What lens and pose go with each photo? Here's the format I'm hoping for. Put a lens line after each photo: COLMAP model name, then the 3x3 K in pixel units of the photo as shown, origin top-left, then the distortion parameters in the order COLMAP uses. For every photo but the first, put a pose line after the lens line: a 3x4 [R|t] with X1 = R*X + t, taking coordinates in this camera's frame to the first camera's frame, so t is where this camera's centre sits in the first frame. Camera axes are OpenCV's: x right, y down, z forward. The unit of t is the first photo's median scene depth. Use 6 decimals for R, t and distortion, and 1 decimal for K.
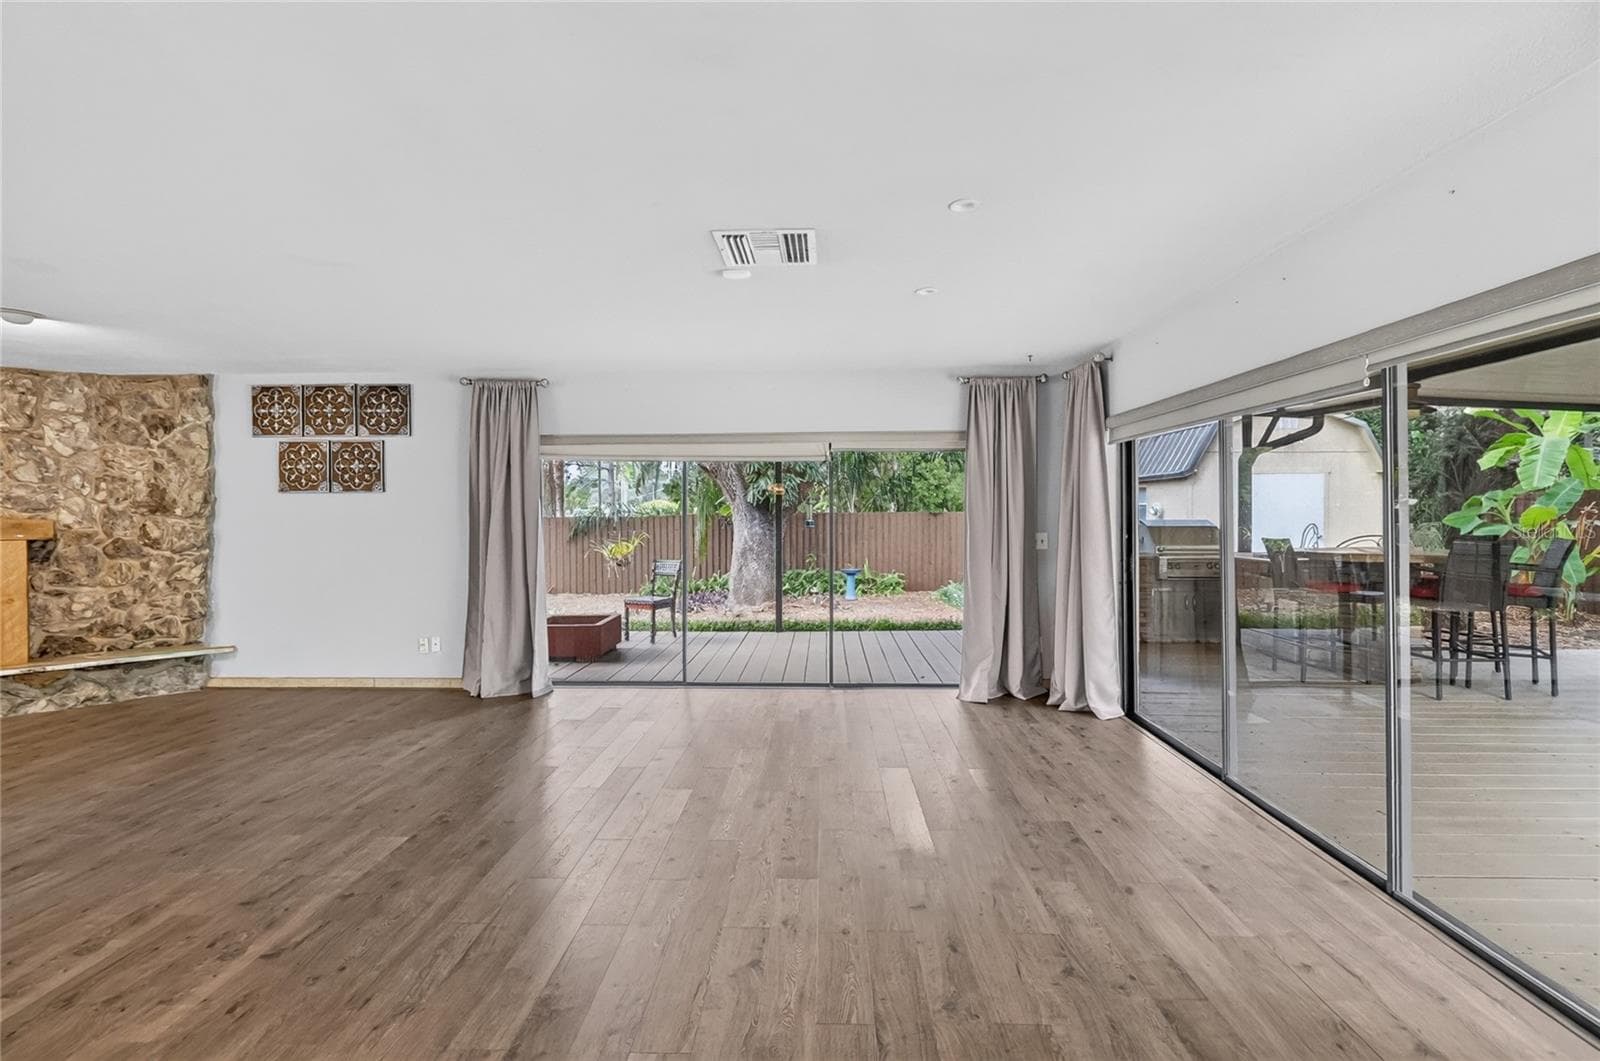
lens RADIAL K [[742.0, 0, 798.7], [0, 742.0, 516.5], [0, 0, 1]] dist [0.001798, -0.000030]
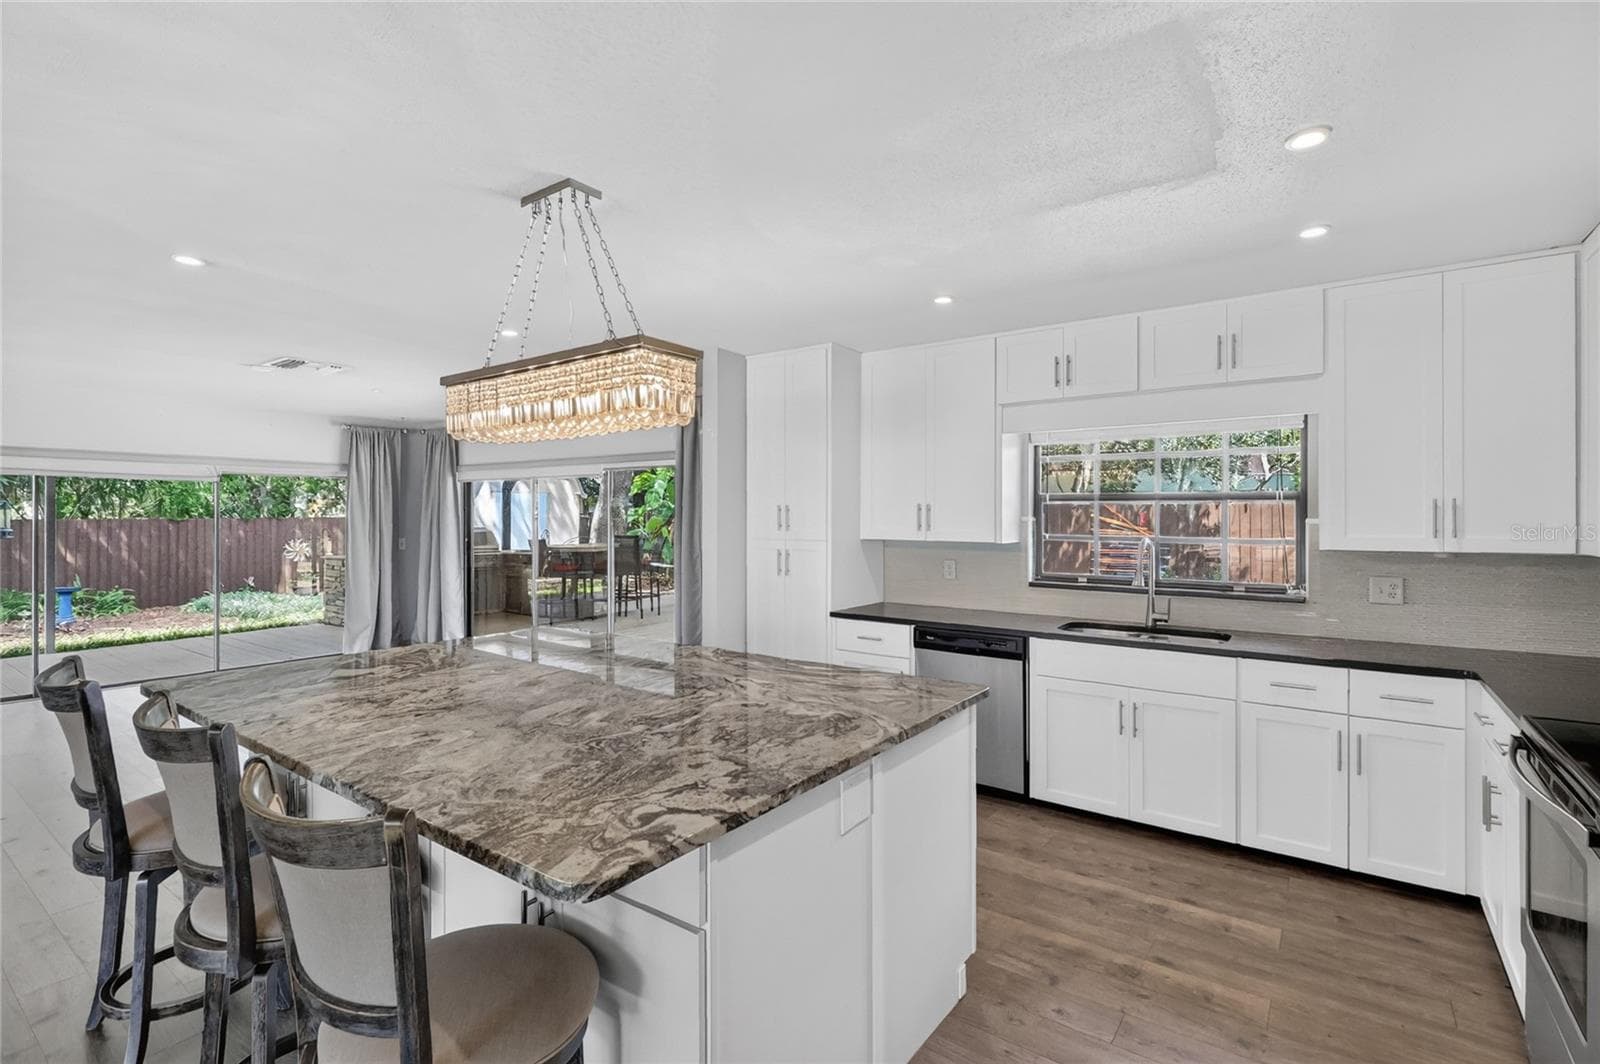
lens RADIAL K [[742.0, 0, 798.7], [0, 742.0, 518.0], [0, 0, 1]] dist [0.001798, -0.000030]
pose [[0.563892, 0.001397, 0.825847, -0.329793], [-0.000106, 0.999999, -0.001619, -0.011116], [-0.825848, 0.000825, 0.563892, -0.342616]]
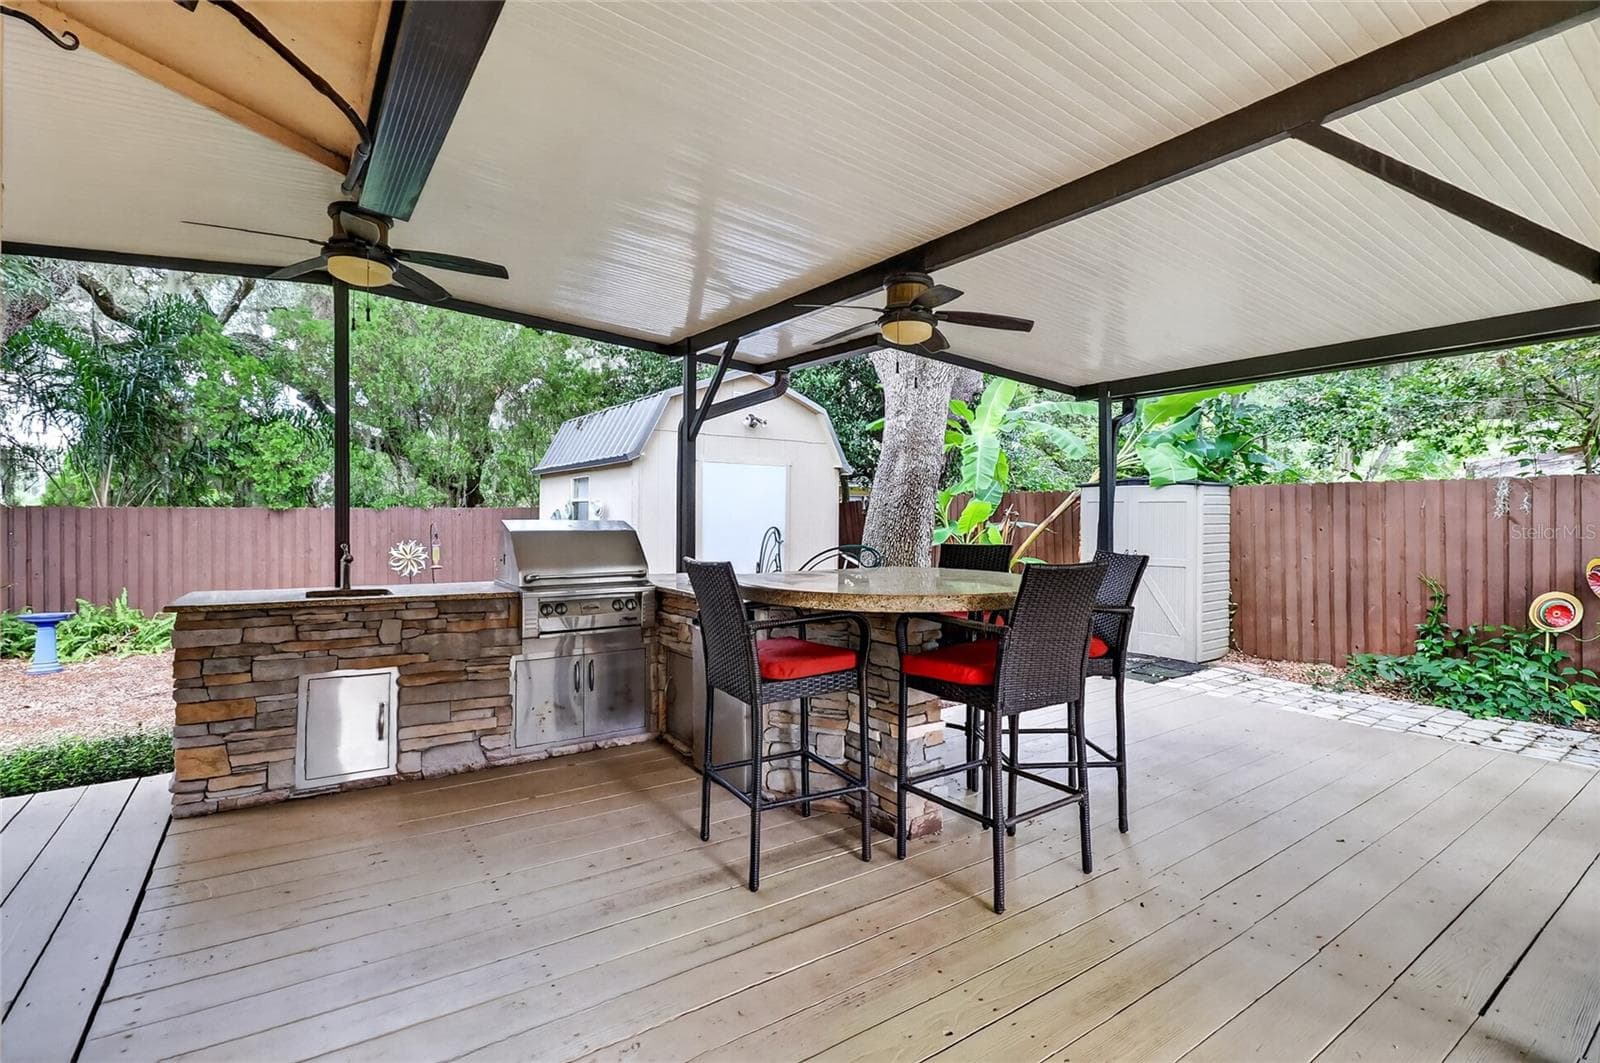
lens RADIAL K [[742.0, 0, 798.7], [0, 742.0, 517.5], [0, 0, 1]] dist [0.001798, -0.000030]
pose [[0.803829, 0.006828, 0.594821, 0.360817], [-0.005995, 0.999976, -0.003379, 0.004363], [-0.594830, -0.000850, 0.803851, 0.518455]]
